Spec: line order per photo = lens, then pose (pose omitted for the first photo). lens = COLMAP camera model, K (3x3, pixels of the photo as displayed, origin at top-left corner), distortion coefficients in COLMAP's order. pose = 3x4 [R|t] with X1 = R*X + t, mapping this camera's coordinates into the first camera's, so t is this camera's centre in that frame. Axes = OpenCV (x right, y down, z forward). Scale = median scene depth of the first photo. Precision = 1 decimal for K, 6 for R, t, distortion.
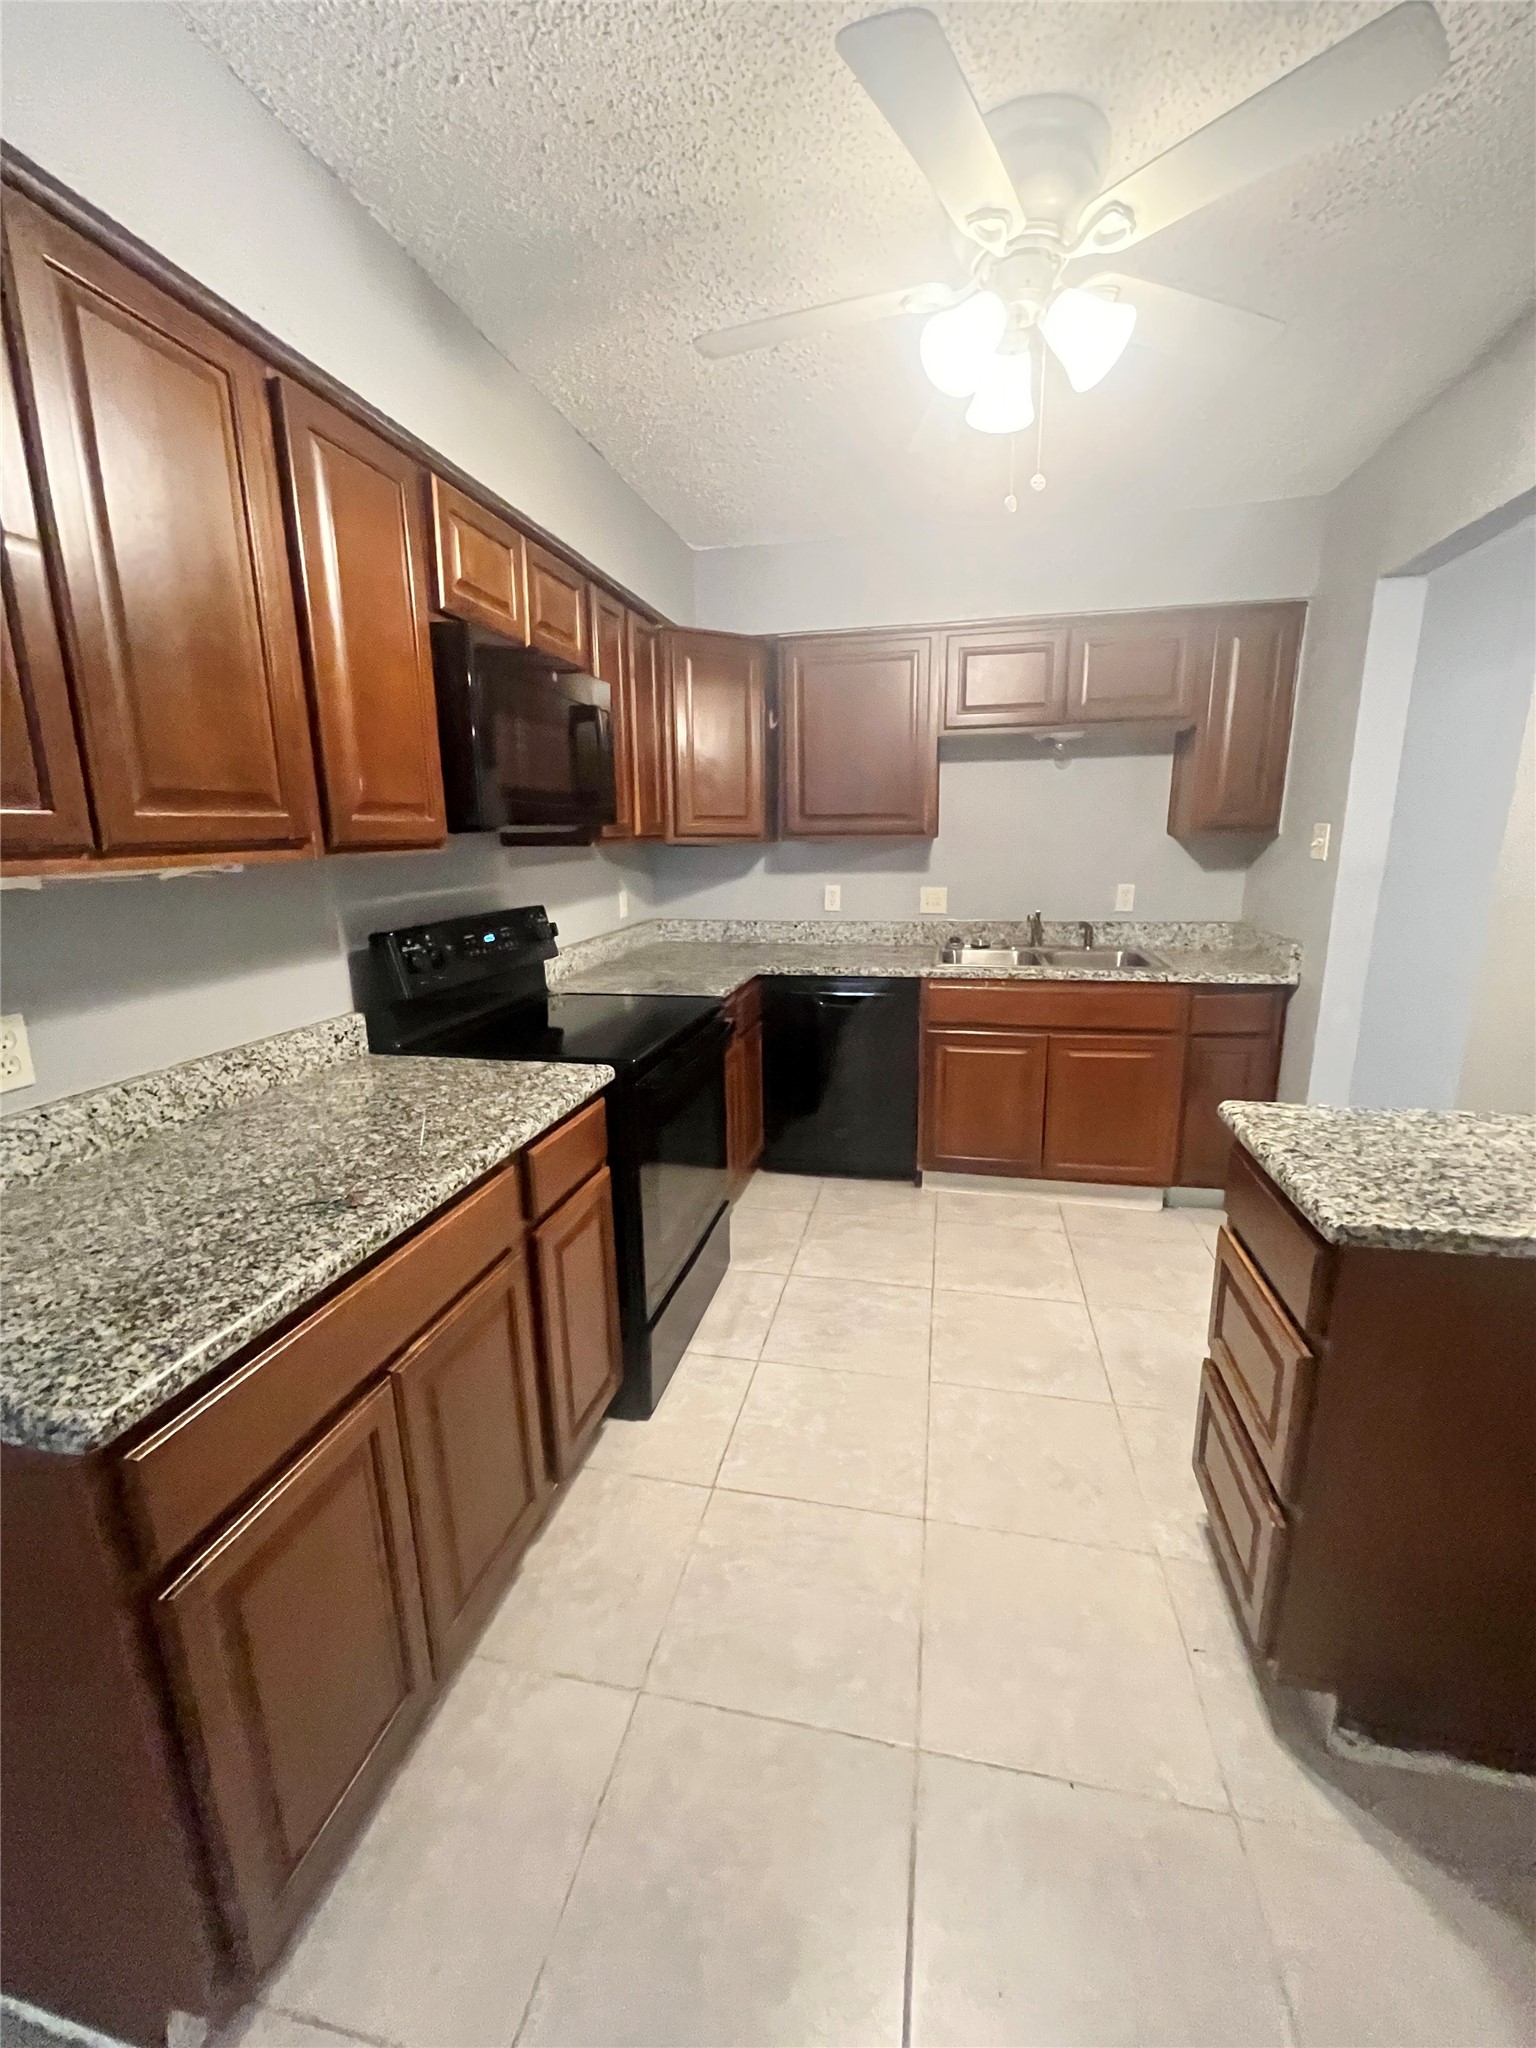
lens RADIAL K [[829.8, 0, 768.0], [0, 829.8, 1024.0], [0, 0, 1]] dist [-0.000938, 0.000225]
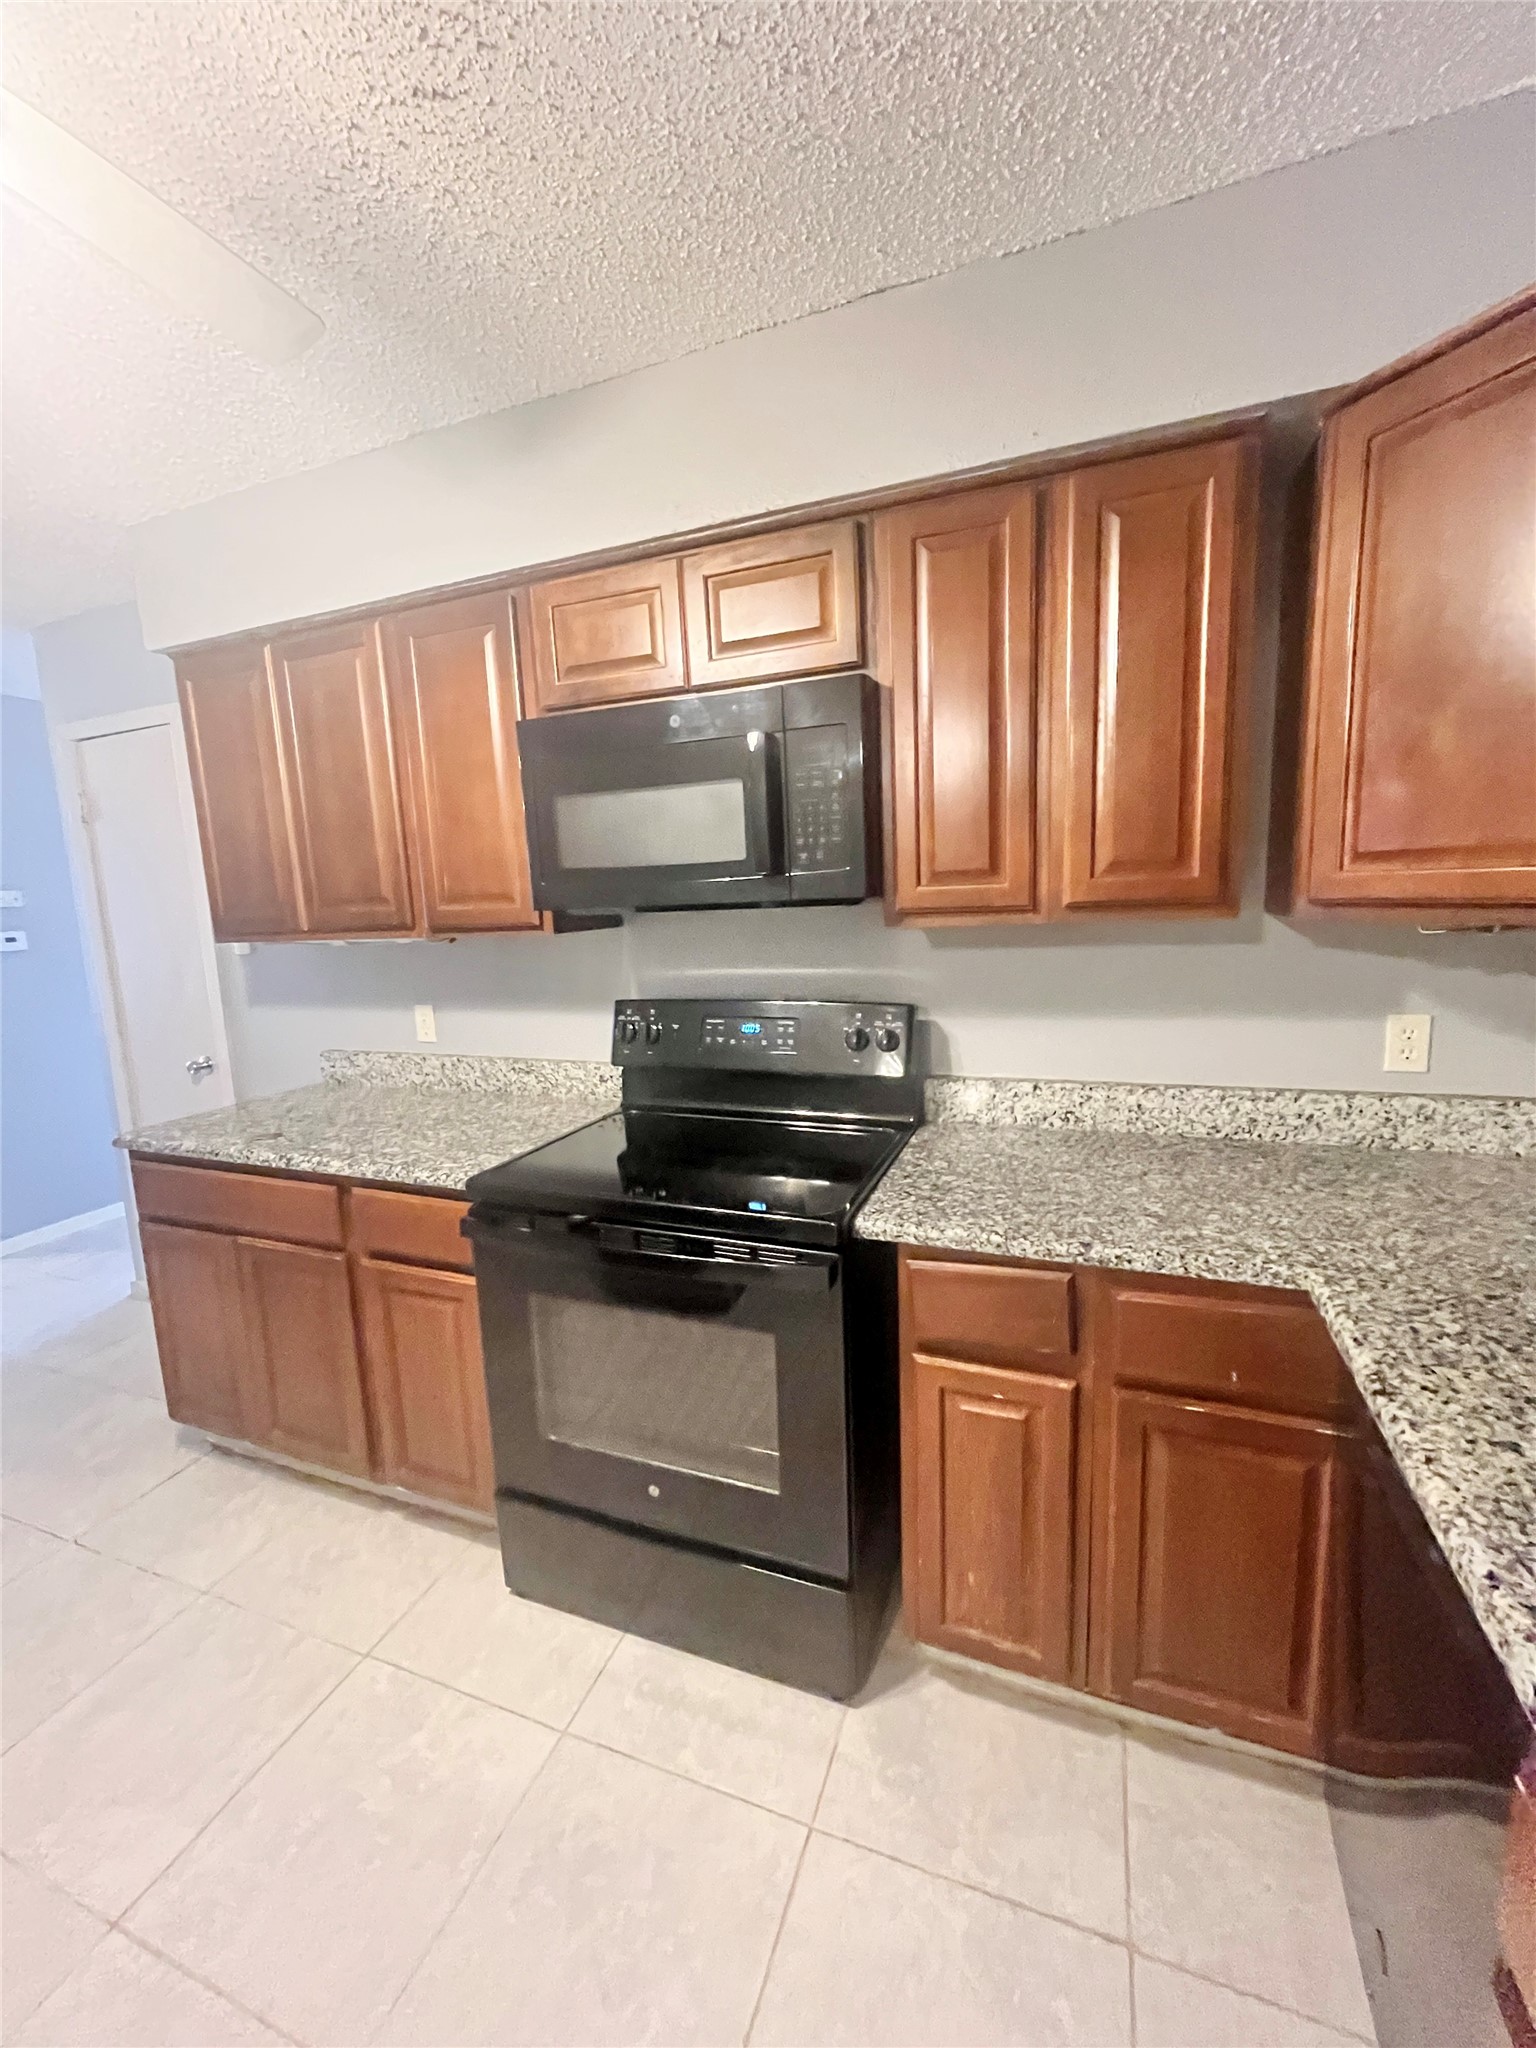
lens RADIAL K [[829.8, 0, 768.0], [0, 829.8, 1024.0], [0, 0, 1]] dist [-0.000938, 0.000225]
pose [[-0.159885, 0.170474, -0.972304, 0.395692], [-0.181948, 0.963010, 0.198763, -0.224426], [0.970222, 0.208688, -0.122953, 0.891984]]
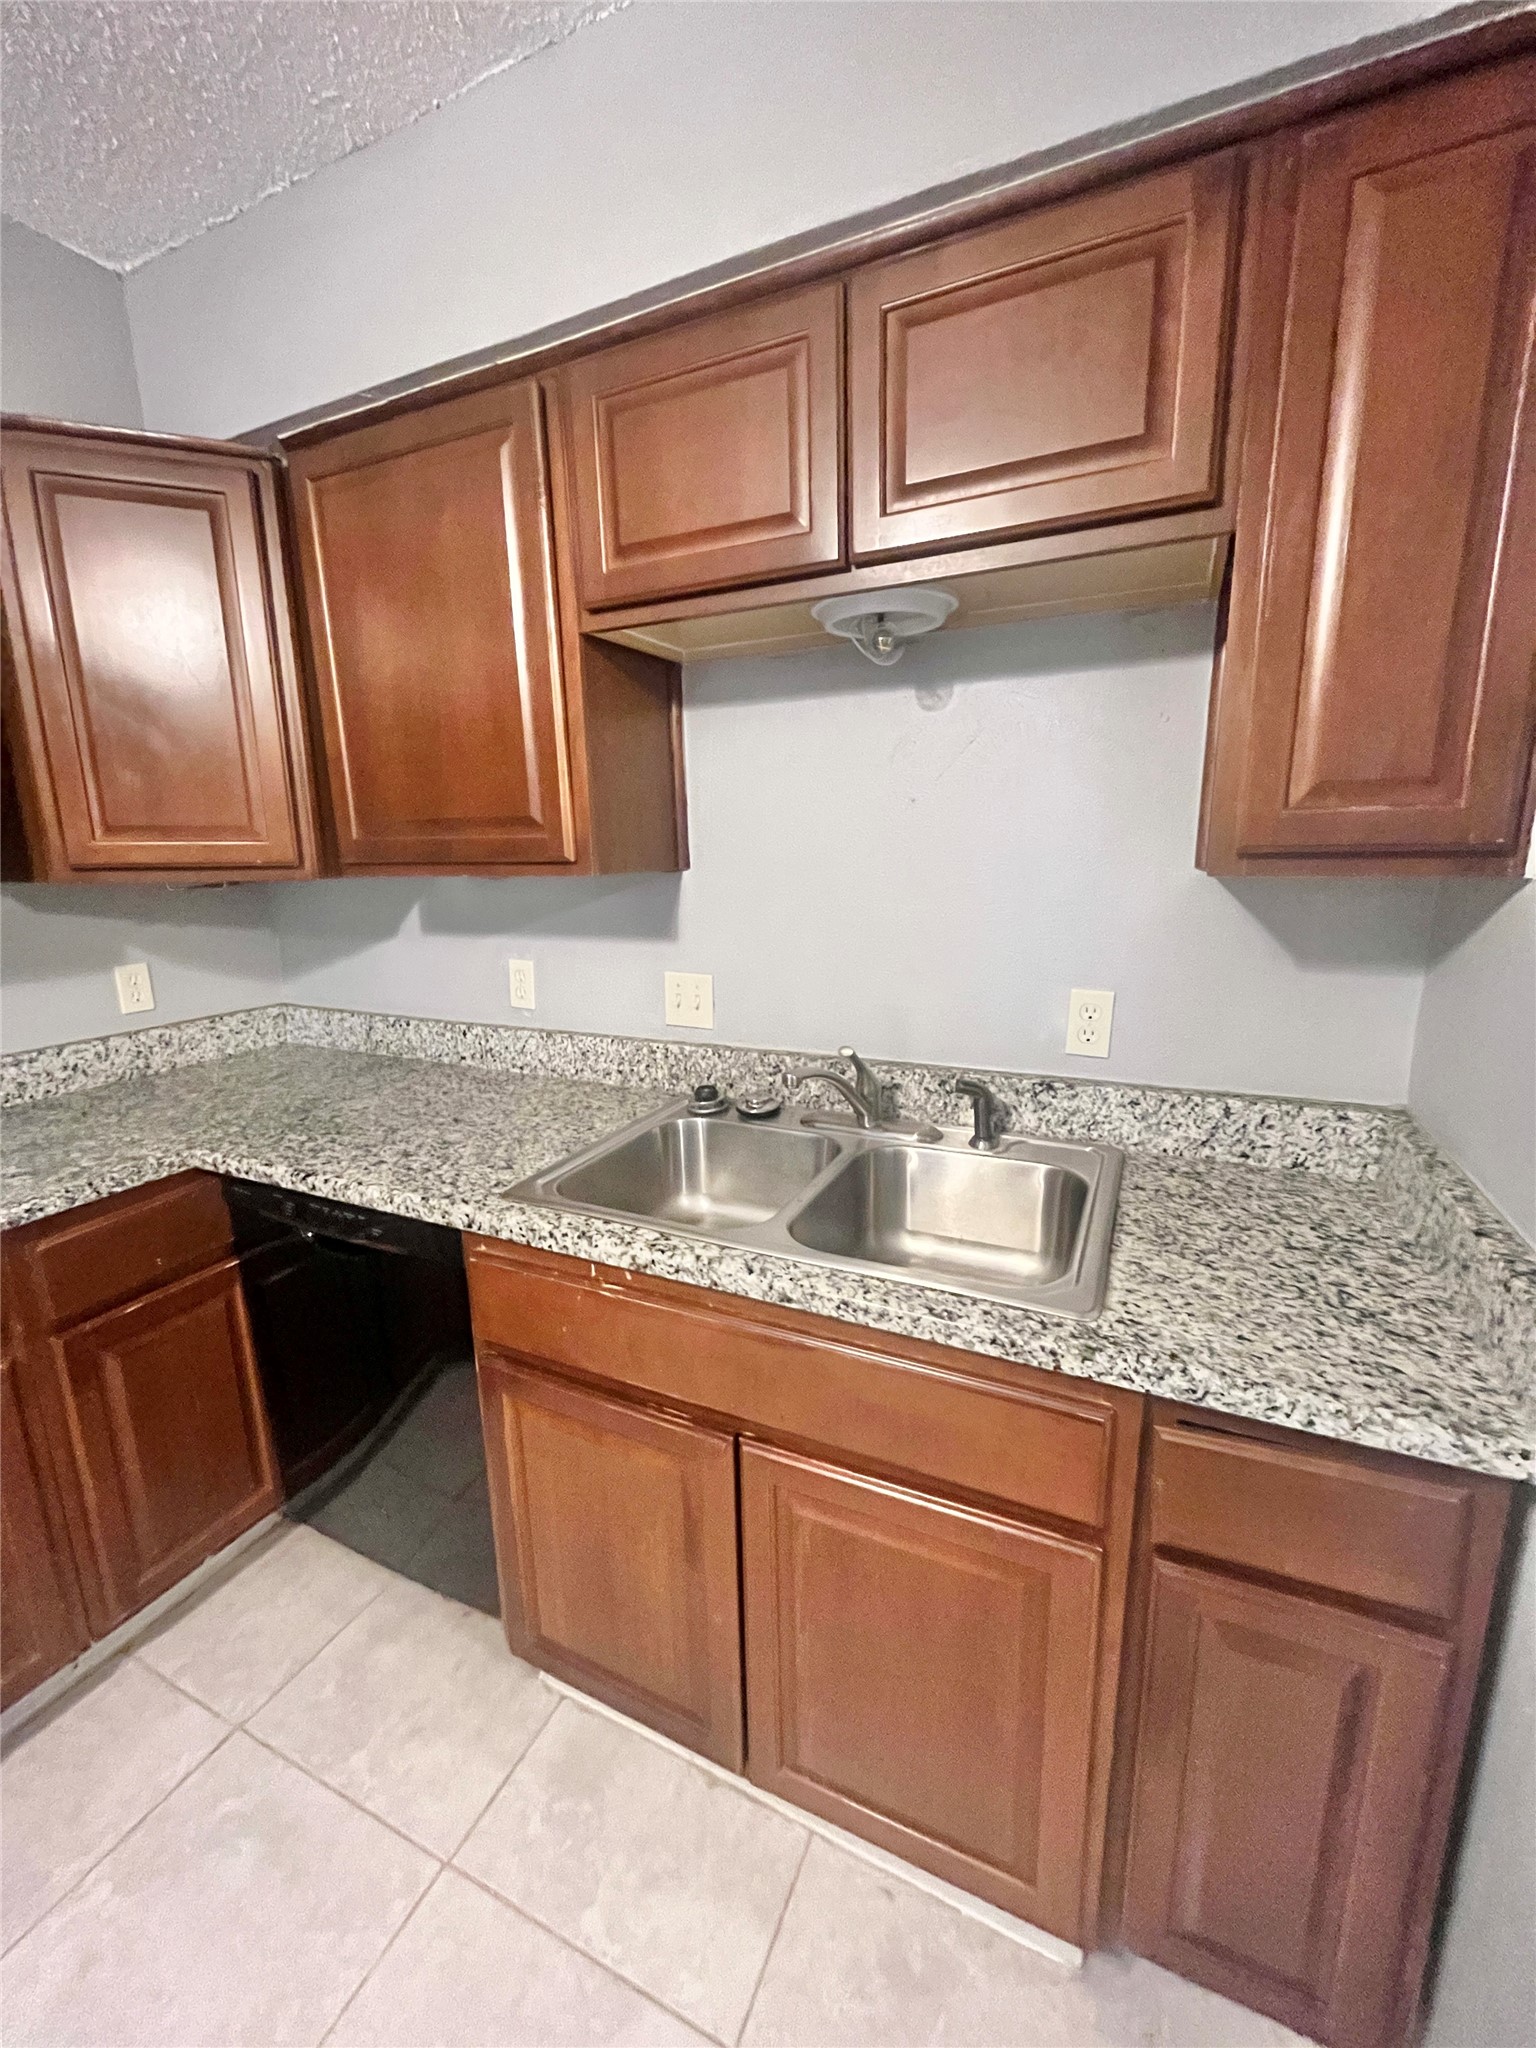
lens RADIAL K [[829.8, 0, 768.0], [0, 829.8, 1024.0], [0, 0, 1]] dist [-0.000938, 0.000225]
pose [[0.974988, 0.046140, -0.217414, 0.441882], [-0.049828, 0.998692, -0.011509, -0.167364], [0.216598, 0.022055, 0.976012, 0.690913]]
